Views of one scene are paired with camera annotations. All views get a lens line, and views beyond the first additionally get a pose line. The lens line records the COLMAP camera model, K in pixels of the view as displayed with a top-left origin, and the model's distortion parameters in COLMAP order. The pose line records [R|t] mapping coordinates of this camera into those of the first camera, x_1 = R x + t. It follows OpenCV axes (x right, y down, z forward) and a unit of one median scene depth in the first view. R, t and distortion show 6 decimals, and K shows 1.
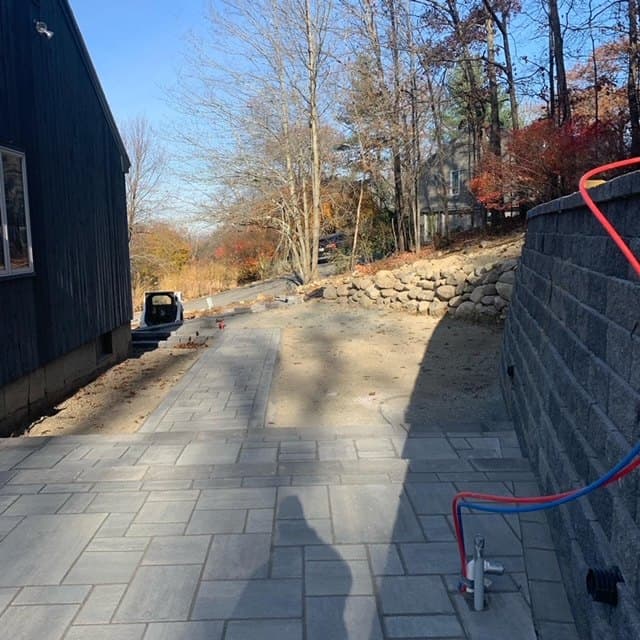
lens RADIAL K [[645.3, 0, 319.2], [0, 645.3, 319.6], [0, 0, 1]] dist [-0.002925, 0.000000]
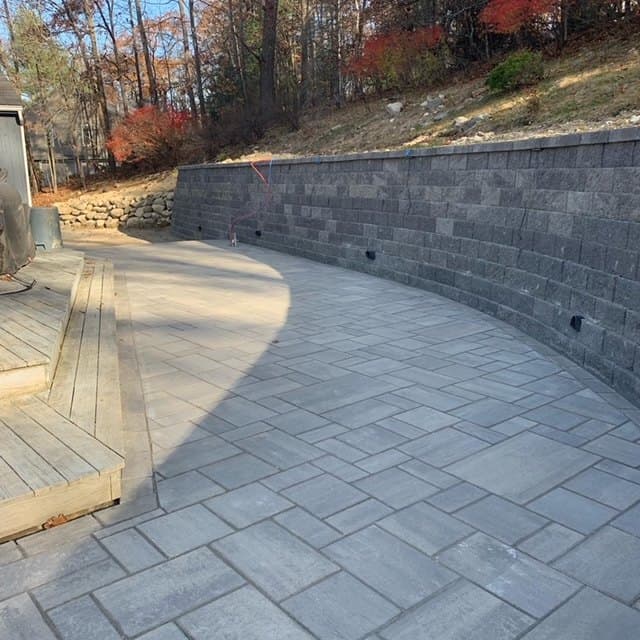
lens RADIAL K [[645.3, 0, 319.9], [0, 645.3, 320.4], [0, 0, 1]] dist [-0.002925, 0.000000]
pose [[0.775460, -0.122673, 0.619366, -0.445306], [0.073870, 0.991835, 0.103959, 0.094867], [-0.627061, -0.034863, 0.778190, -0.604731]]
